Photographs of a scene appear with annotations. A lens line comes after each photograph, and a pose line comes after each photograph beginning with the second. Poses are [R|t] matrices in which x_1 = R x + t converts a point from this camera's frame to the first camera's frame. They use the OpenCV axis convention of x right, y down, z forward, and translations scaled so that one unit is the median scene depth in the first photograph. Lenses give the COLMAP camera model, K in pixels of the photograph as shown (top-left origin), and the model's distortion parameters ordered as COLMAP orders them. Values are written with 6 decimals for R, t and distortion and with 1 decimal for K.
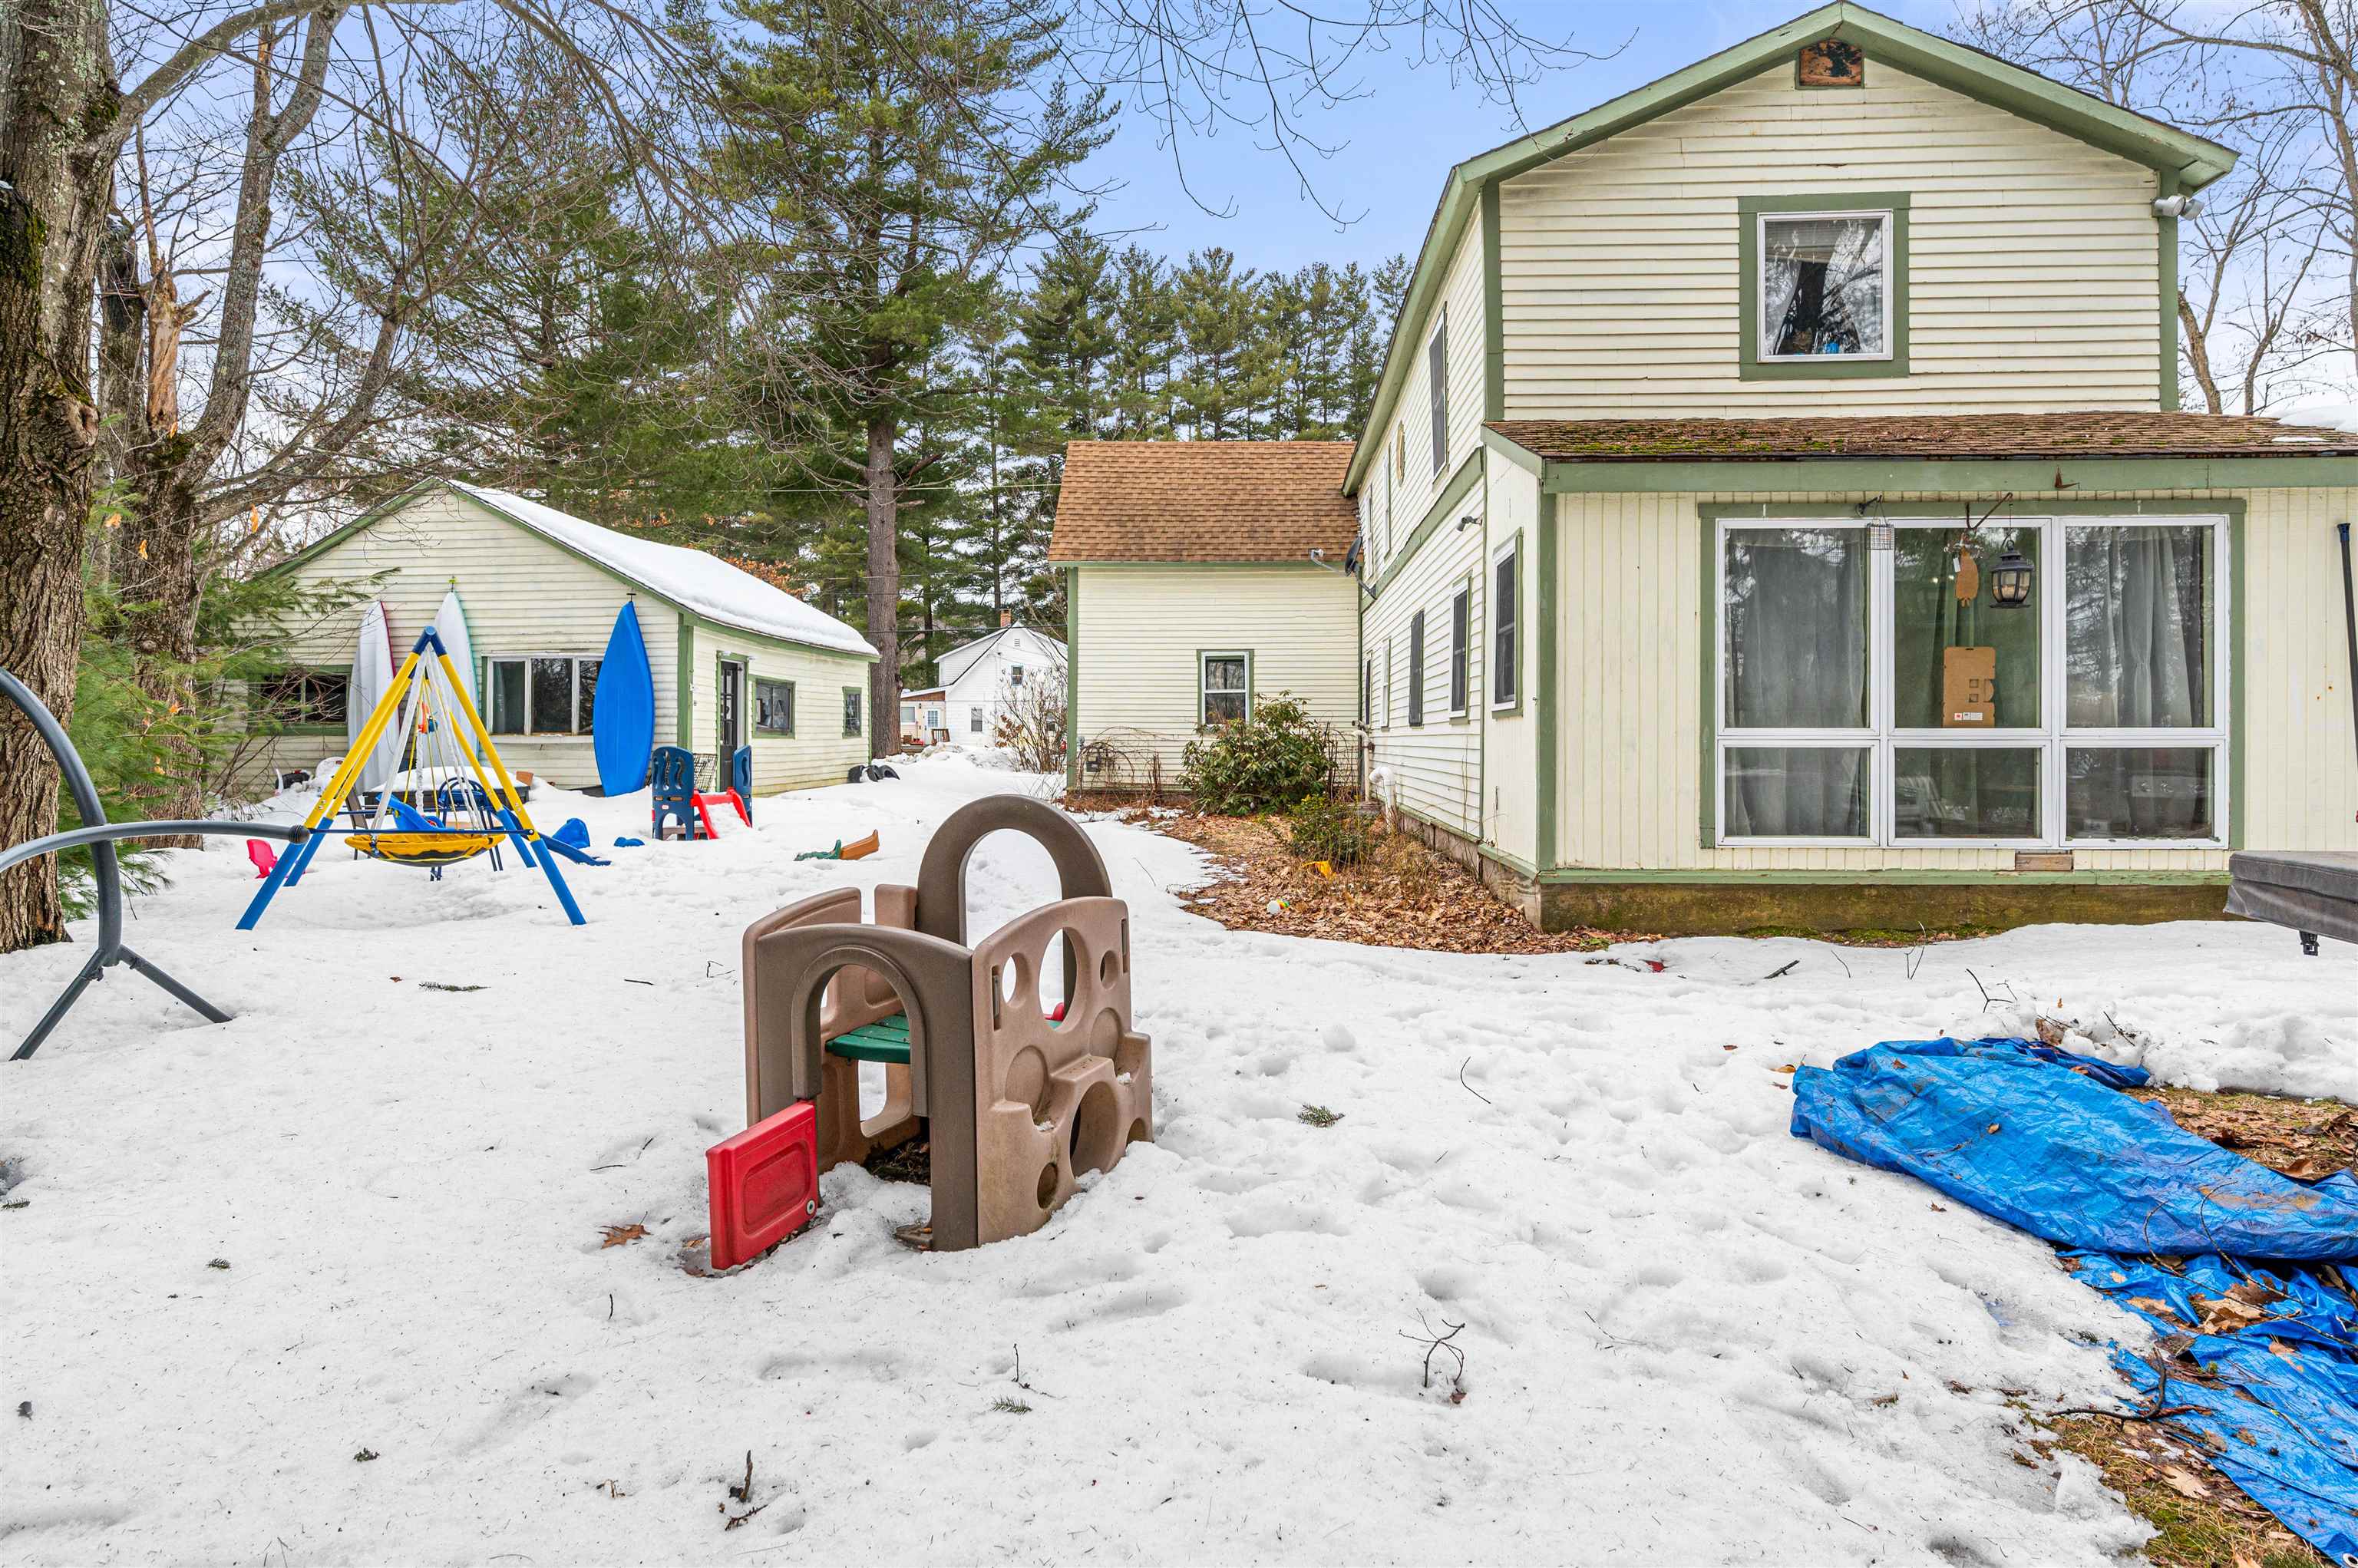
lens RADIAL K [[1306.3, 0, 1185.2], [0, 1306.3, 758.1], [0, 0, 1]] dist [0.003847, 0.000647]
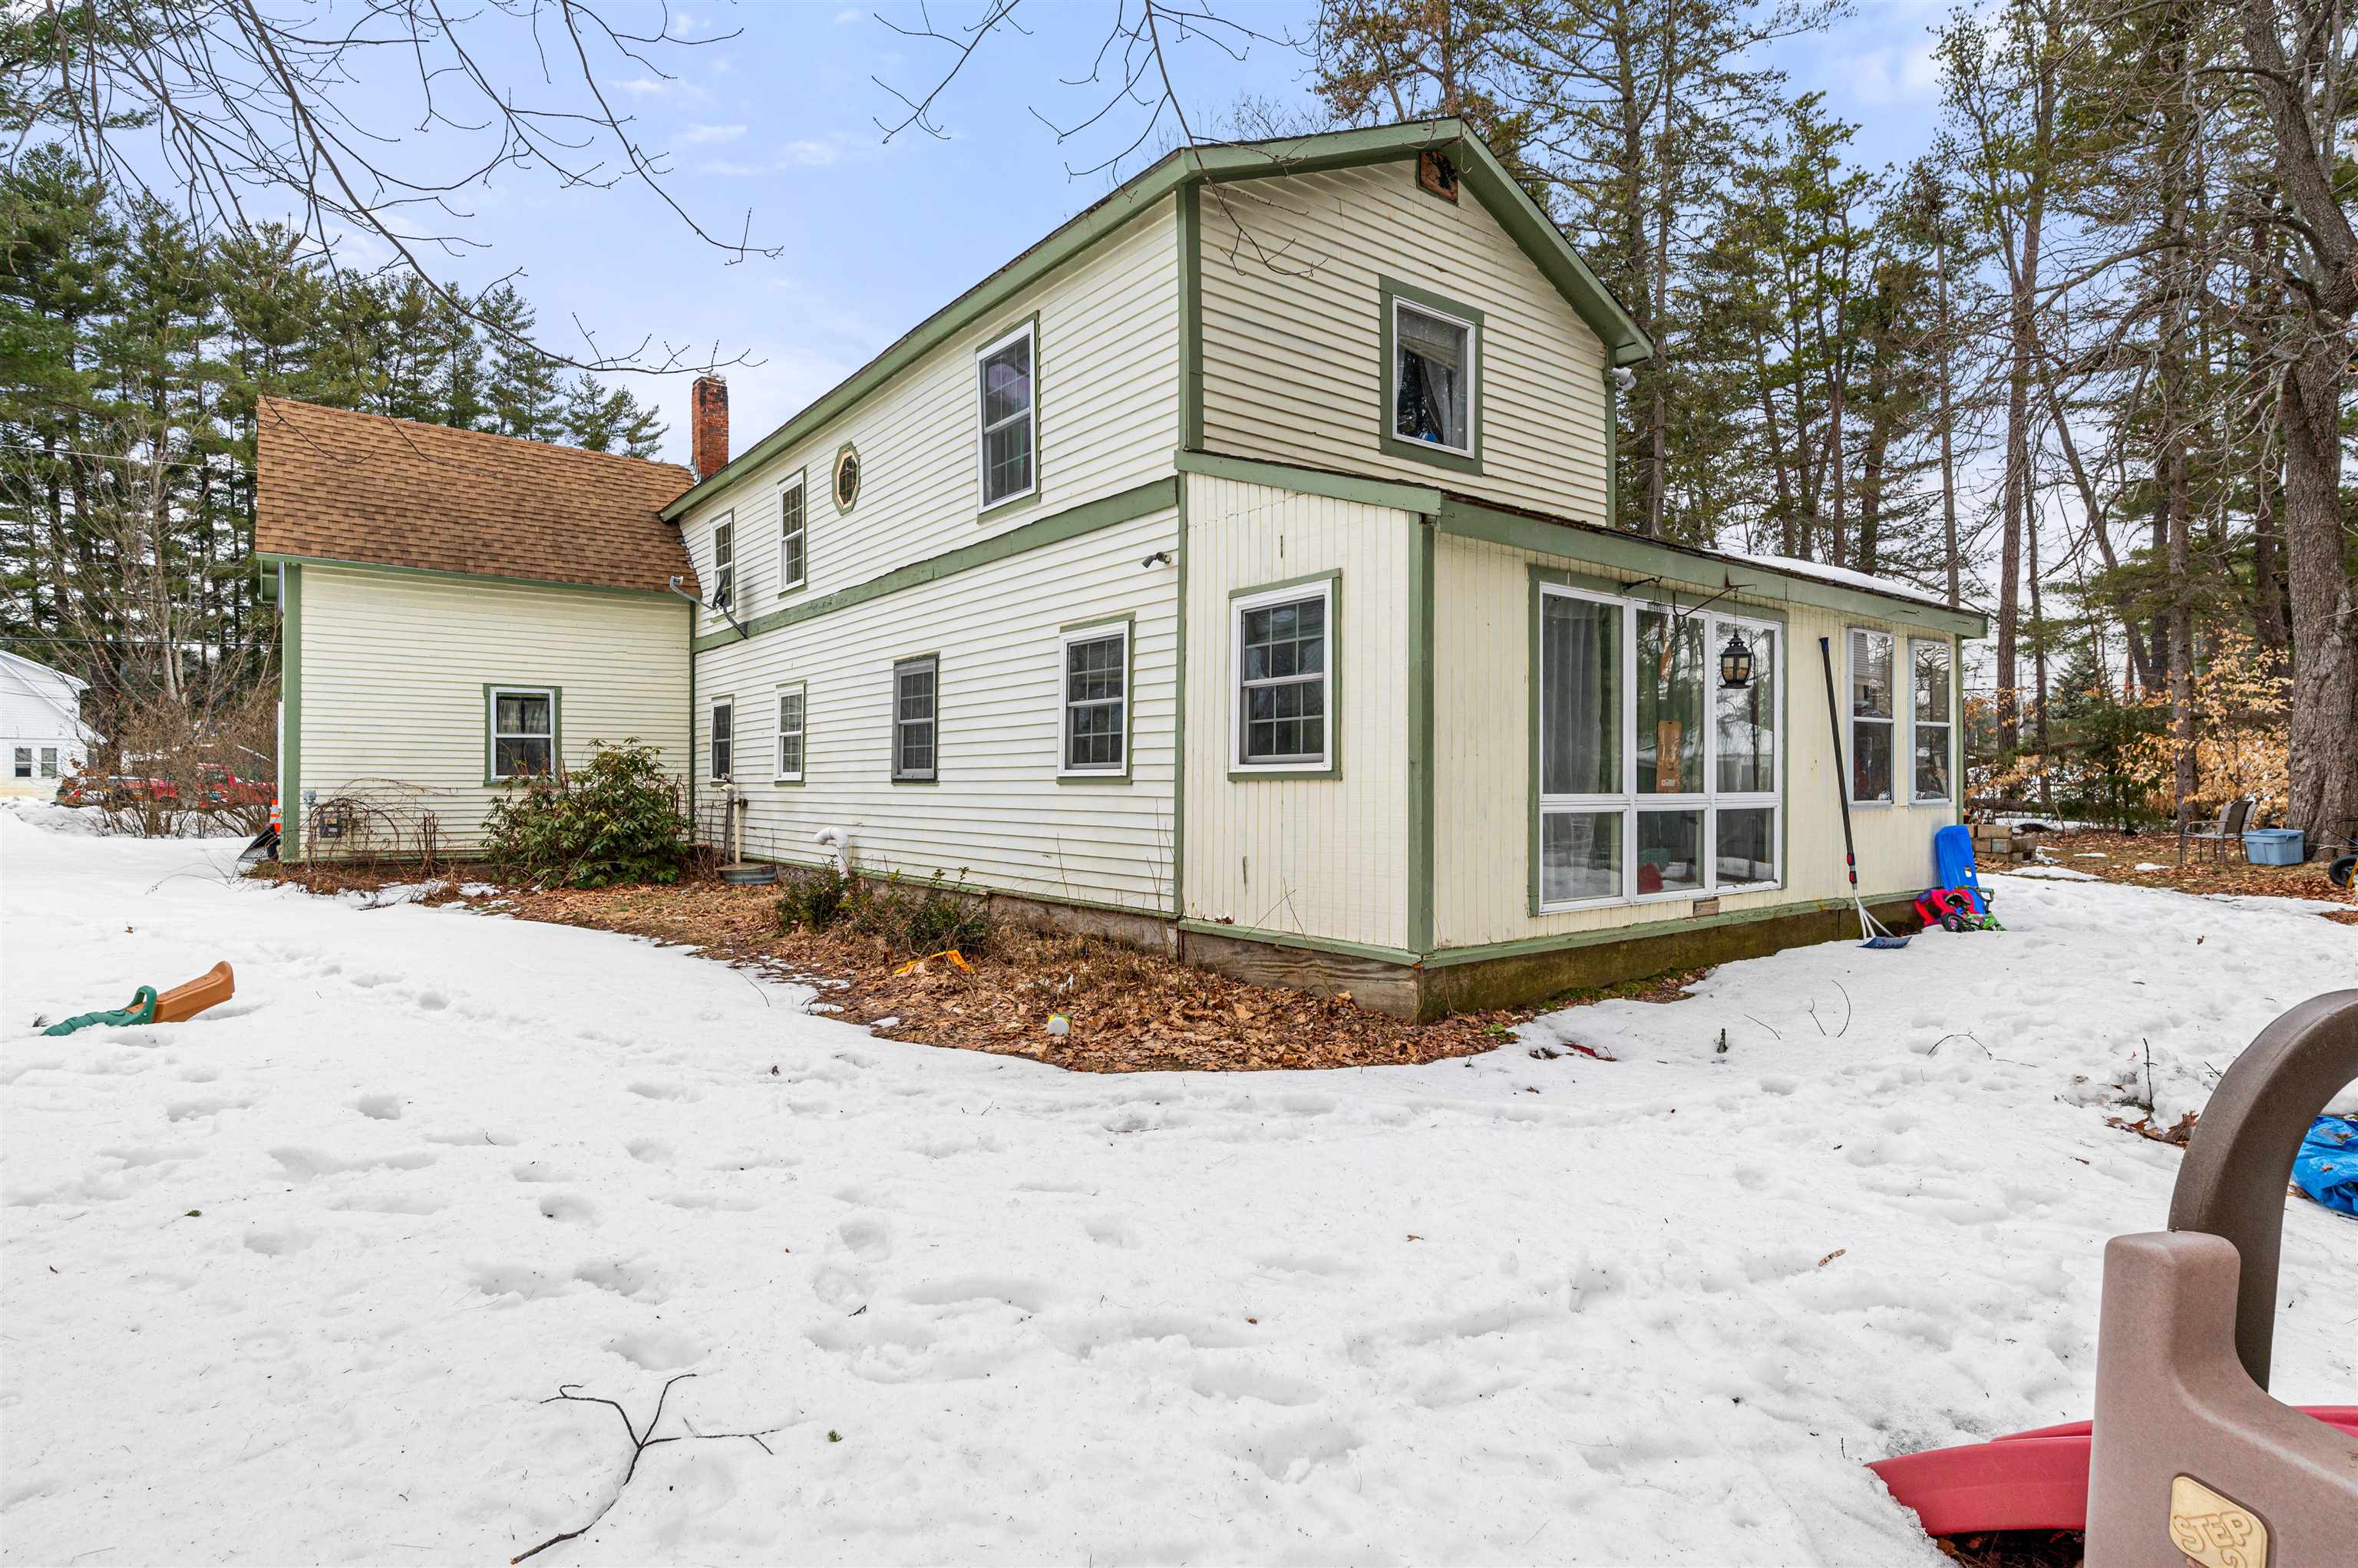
lens RADIAL K [[1174.0, 0, 1170.1], [0, 1174.0, 802.3], [0, 0, 1]] dist [-0.000530, -0.000119]
pose [[0.772957, -0.009209, 0.634392, -0.127734], [0.009466, 0.999951, 0.002982, -0.007563], [-0.634388, 0.003700, 0.773006, 0.169845]]
